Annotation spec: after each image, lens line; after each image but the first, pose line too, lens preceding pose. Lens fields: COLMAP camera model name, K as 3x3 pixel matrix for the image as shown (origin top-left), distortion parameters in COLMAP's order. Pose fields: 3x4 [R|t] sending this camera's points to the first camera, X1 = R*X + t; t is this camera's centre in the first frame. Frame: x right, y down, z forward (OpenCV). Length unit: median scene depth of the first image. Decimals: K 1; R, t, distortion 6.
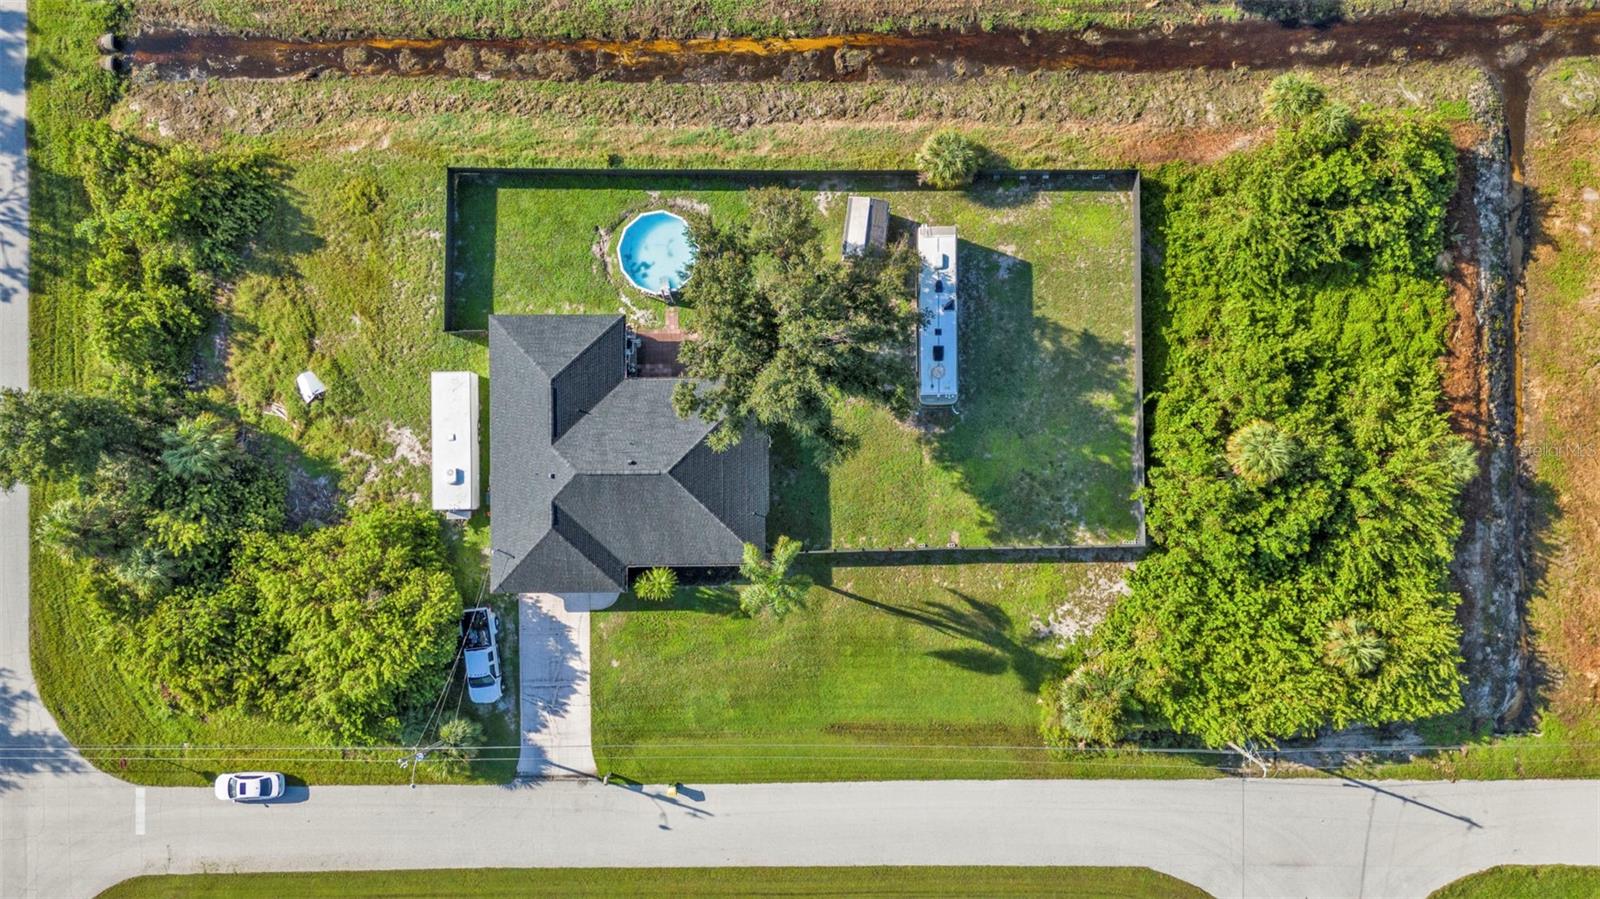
lens RADIAL K [[1167.2, 0, 800.9], [0, 1167.2, 456.7], [0, 0, 1]] dist [0.071683, -0.065104]
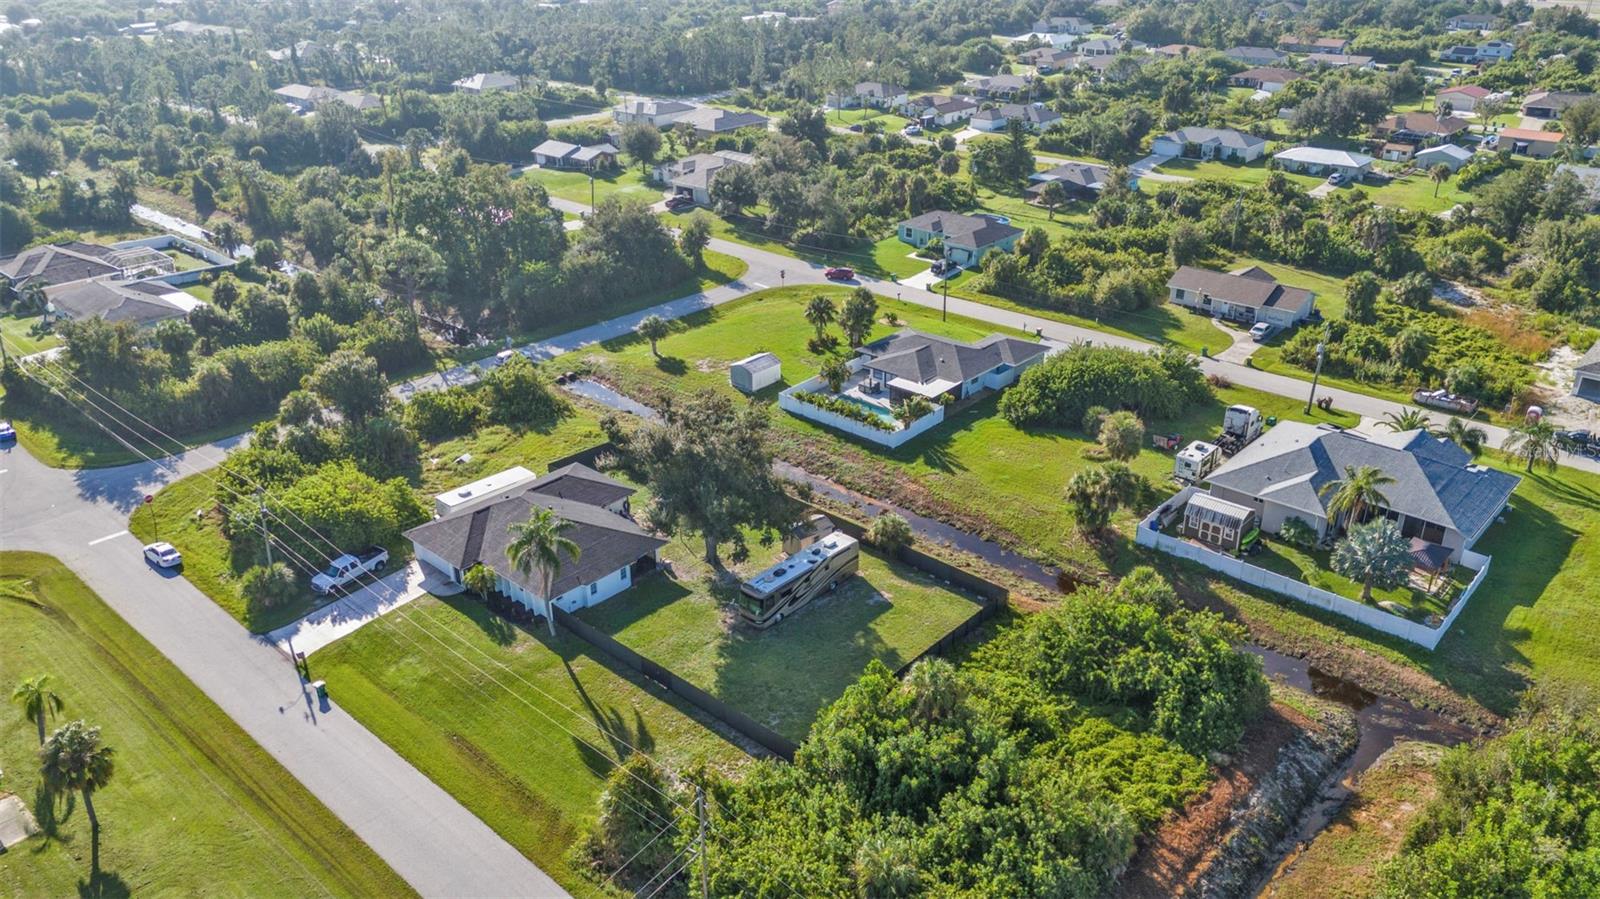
lens RADIAL K [[1167.2, 0, 800.9], [0, 1167.2, 456.7], [0, 0, 1]] dist [0.071683, -0.065104]
pose [[0.732594, 0.302011, -0.609996, 0.792928], [-0.680651, 0.330893, -0.653623, 0.613129], [0.004442, 0.894035, 0.447975, 0.333922]]
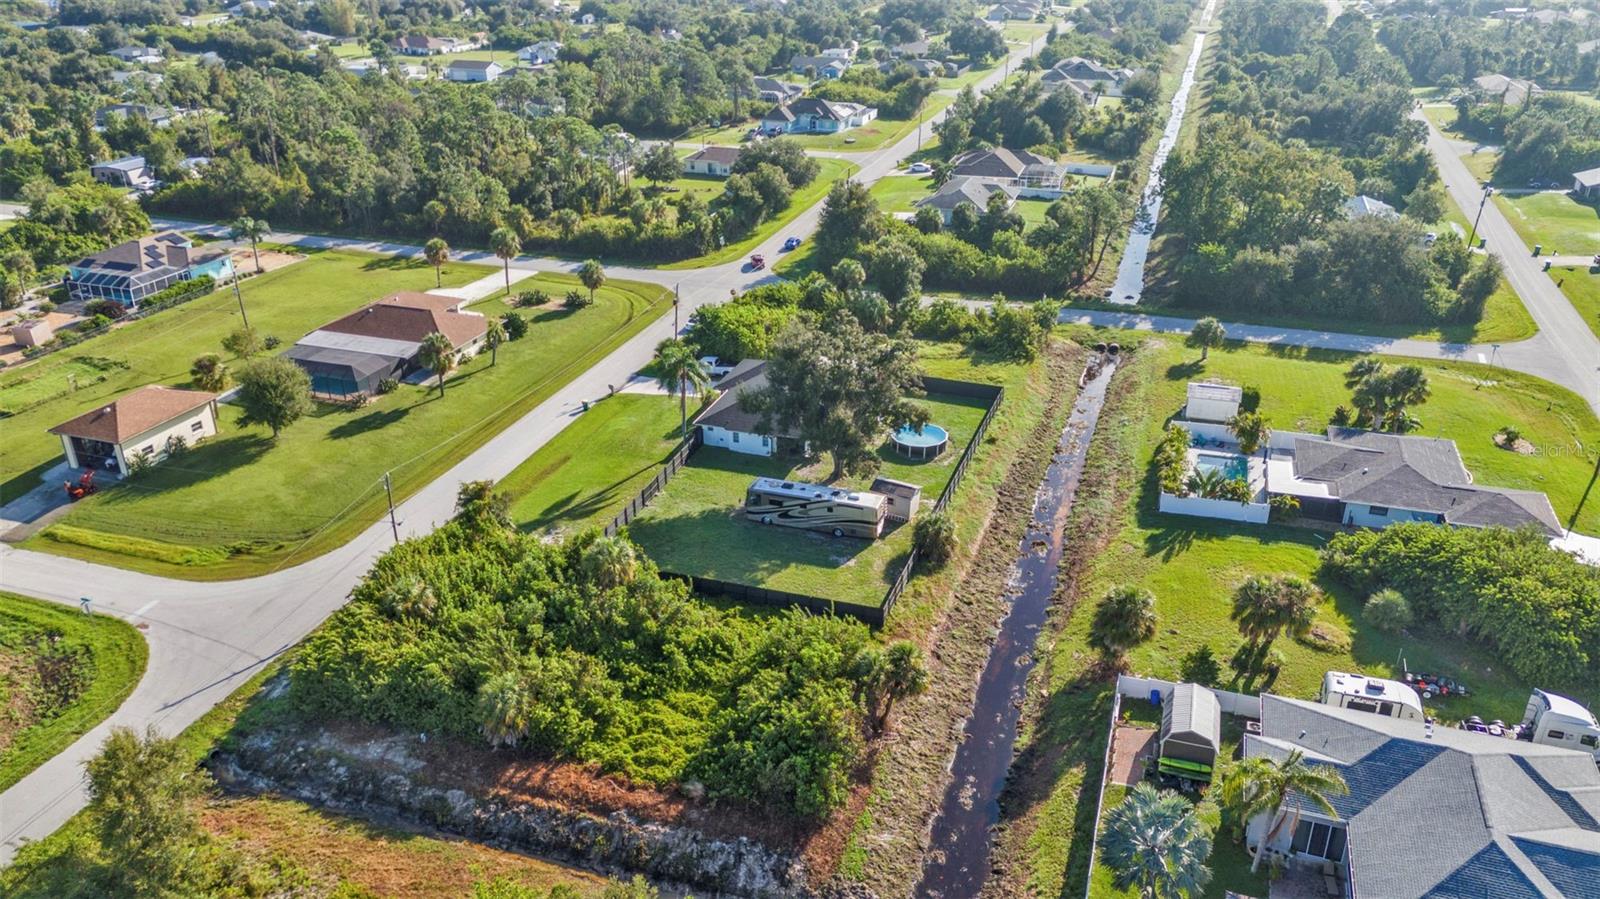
lens RADIAL K [[1167.2, 0, 800.9], [0, 1167.2, 456.7], [0, 0, 1]] dist [0.071683, -0.065104]
pose [[-0.329625, 0.422070, -0.844515, 1.139193], [-0.943905, -0.128602, 0.304146, -0.470647], [0.019764, 0.897396, 0.440784, 0.376859]]
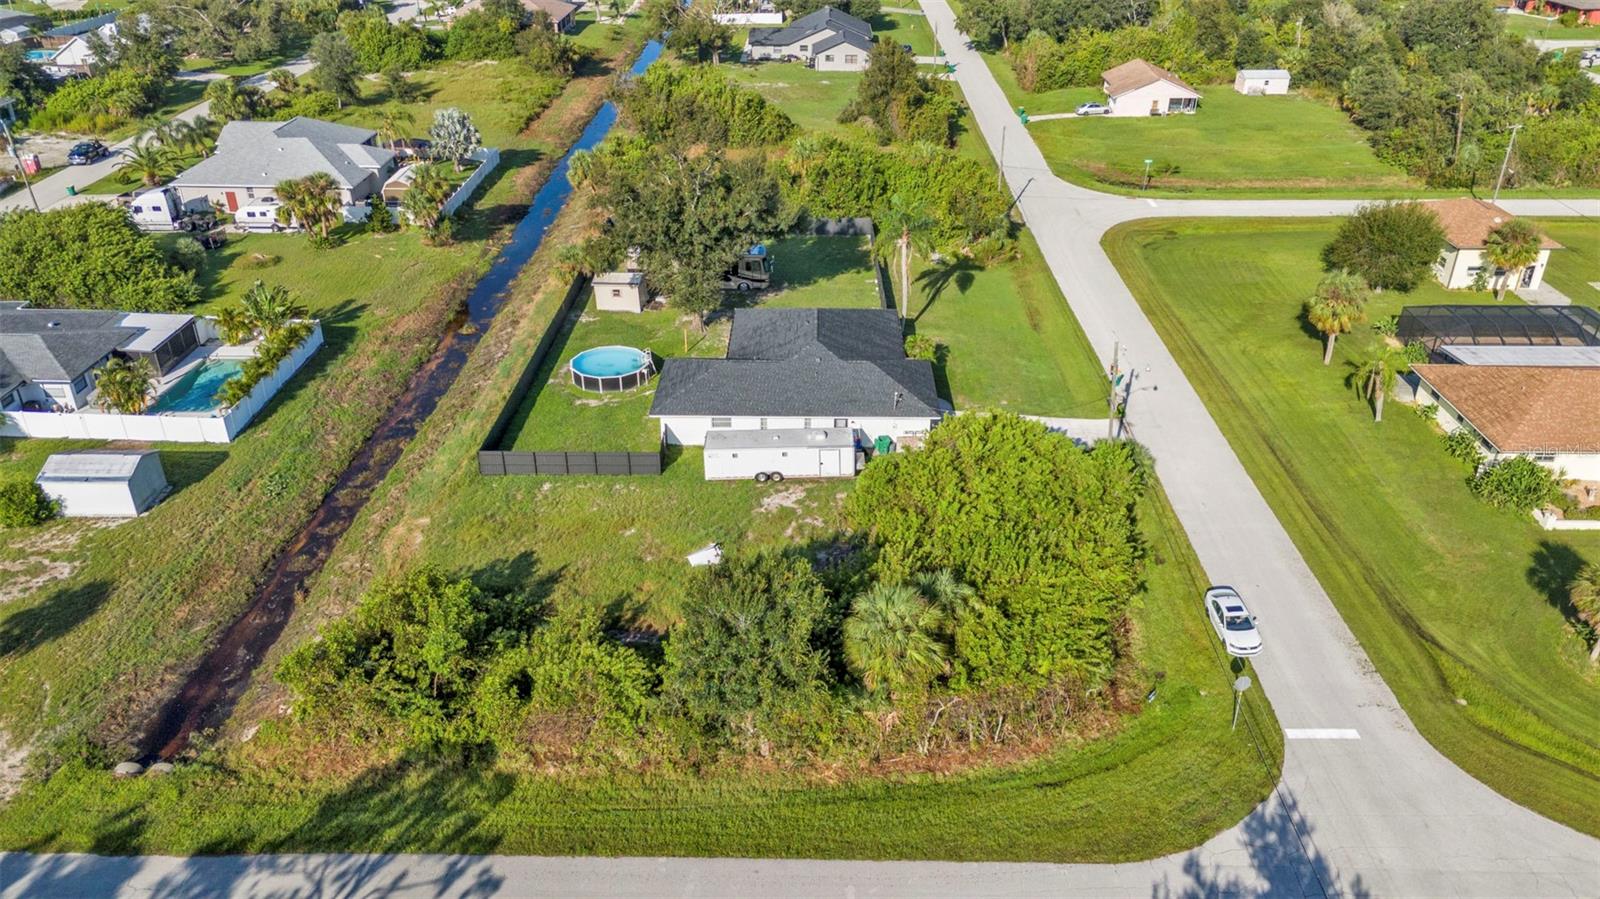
lens RADIAL K [[1172.3, 0, 801.7], [0, 1172.3, 450.5], [0, 0, 1]] dist [0.061684, -0.048184]
pose [[0.022315, -0.466723, 0.884122, -1.078348], [0.999722, 0.017149, -0.016180, 0.018639], [-0.007610, 0.884237, 0.466976, 0.561299]]
